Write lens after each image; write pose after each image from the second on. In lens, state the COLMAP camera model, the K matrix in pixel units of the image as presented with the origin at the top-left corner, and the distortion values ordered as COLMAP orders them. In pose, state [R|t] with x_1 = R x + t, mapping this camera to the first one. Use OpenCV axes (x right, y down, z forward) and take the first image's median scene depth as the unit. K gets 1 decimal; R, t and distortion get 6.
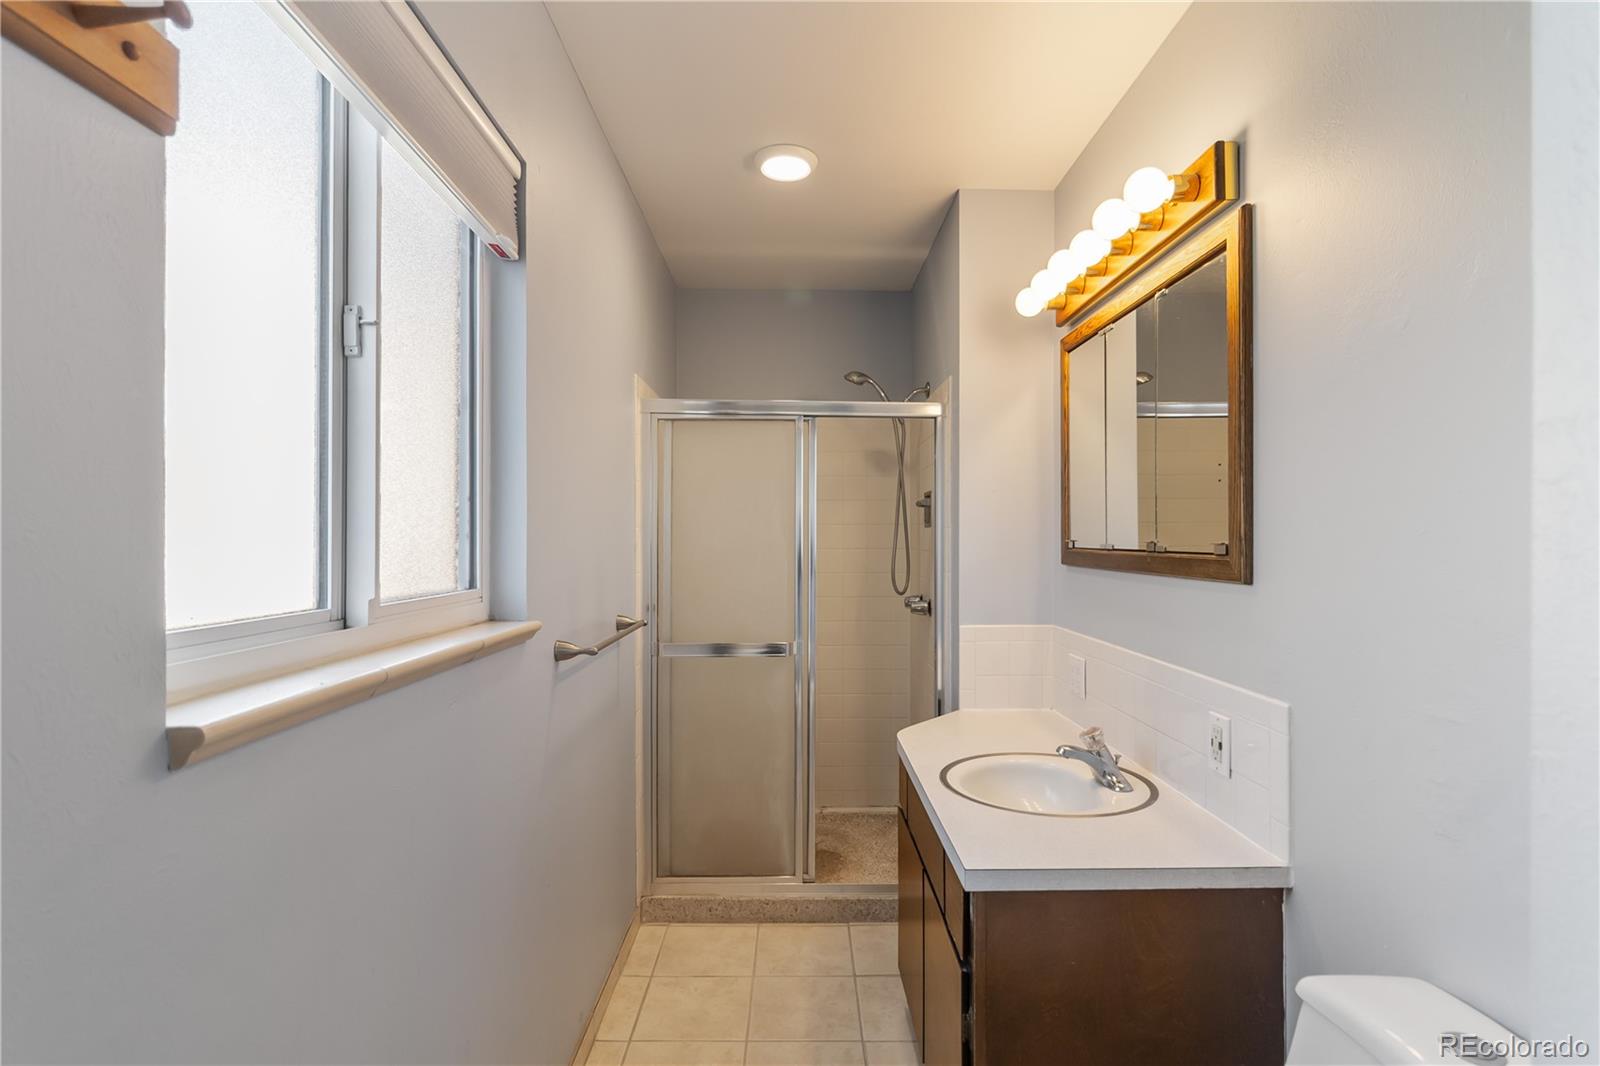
lens RADIAL K [[805.2, 0, 800.0], [0, 805.2, 533.0], [0, 0, 1]] dist [0.000316, 0.000070]
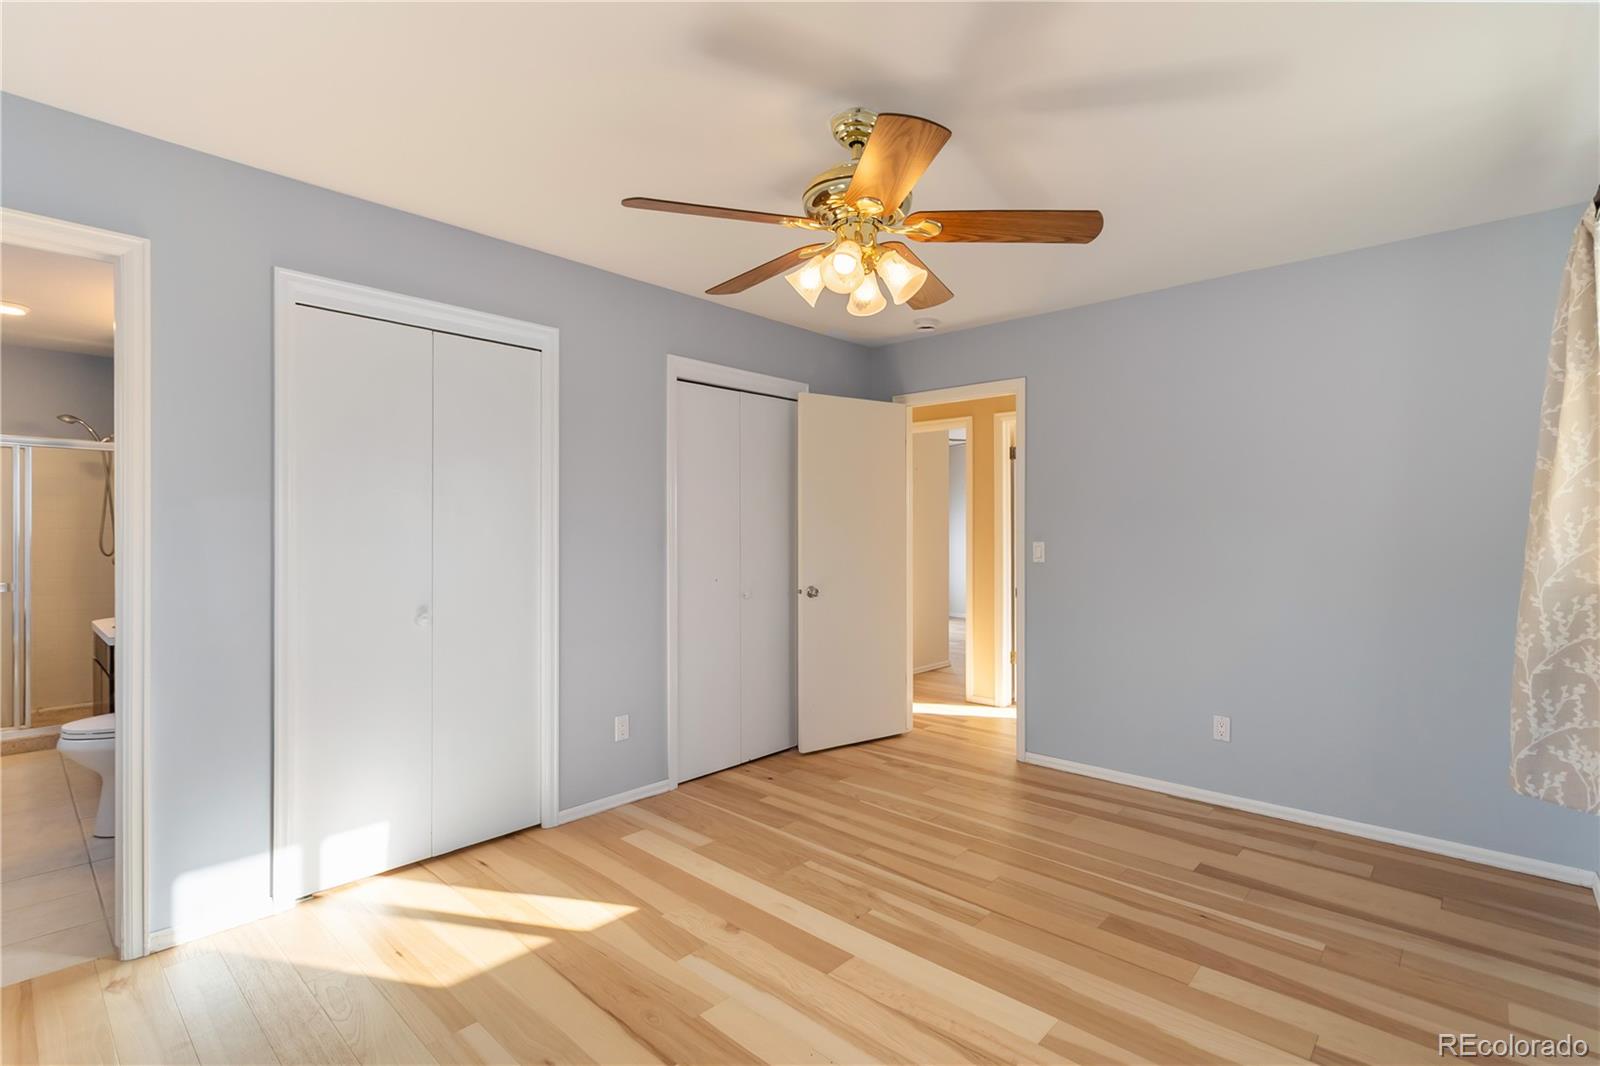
lens RADIAL K [[748.0, 0, 806.4], [0, 748.0, 526.5], [0, 0, 1]] dist [0.004928, 0.000260]
pose [[0.677801, -0.005640, 0.735224, -0.031800], [-0.005470, 0.999904, 0.012714, -0.011395], [-0.735225, -0.012640, 0.677705, -1.027916]]
